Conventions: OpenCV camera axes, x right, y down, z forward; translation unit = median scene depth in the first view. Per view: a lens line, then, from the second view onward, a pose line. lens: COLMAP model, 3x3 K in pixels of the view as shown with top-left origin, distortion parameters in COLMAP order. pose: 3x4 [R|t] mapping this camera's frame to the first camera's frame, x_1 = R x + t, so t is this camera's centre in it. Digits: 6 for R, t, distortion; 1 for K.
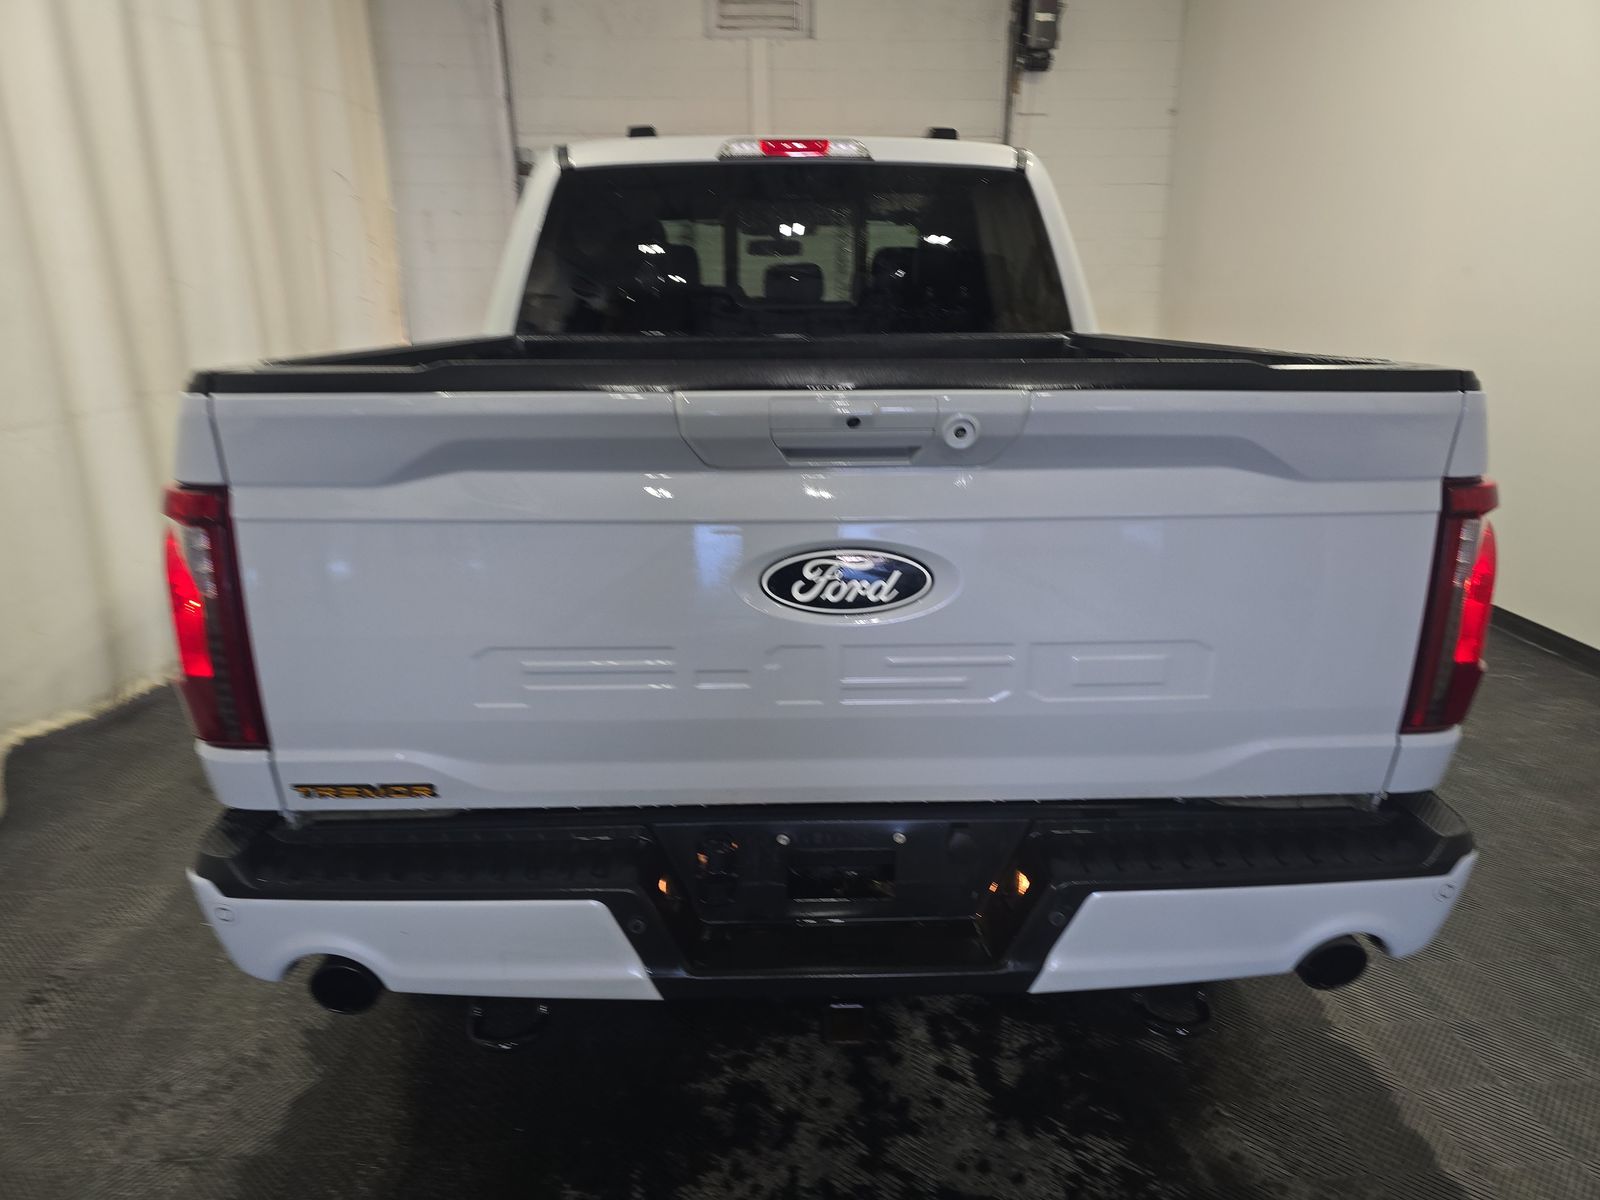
lens RADIAL K [[1080.2, 0, 807.2], [0, 1080.2, 604.6], [0, 0, 1]] dist [0.022579, -0.020128]
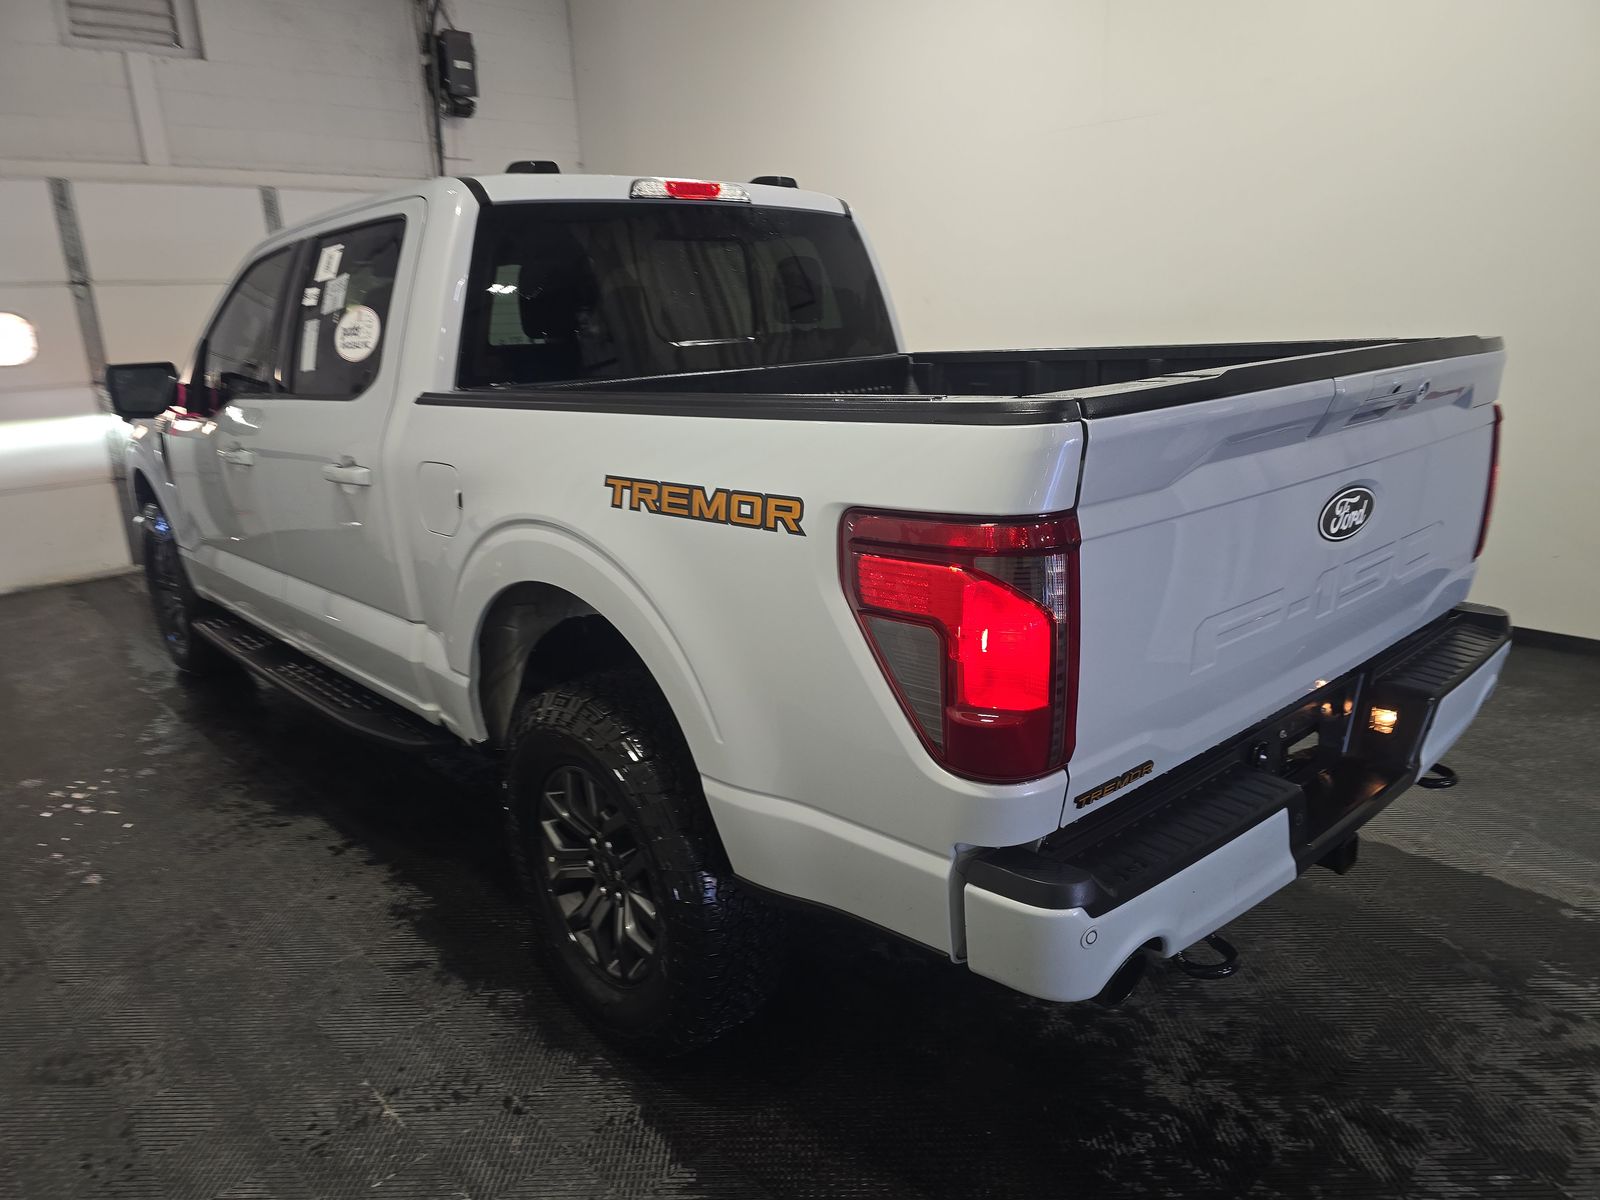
lens RADIAL K [[1080.2, 0, 811.1], [0, 1080.2, 597.3], [0, 0, 1]] dist [0.022579, -0.020128]
pose [[0.763594, -0.196542, 0.615058, -0.610106], [0.223355, 0.974144, 0.033993, -0.052705], [-0.605836, 0.111420, 0.787749, 0.159382]]
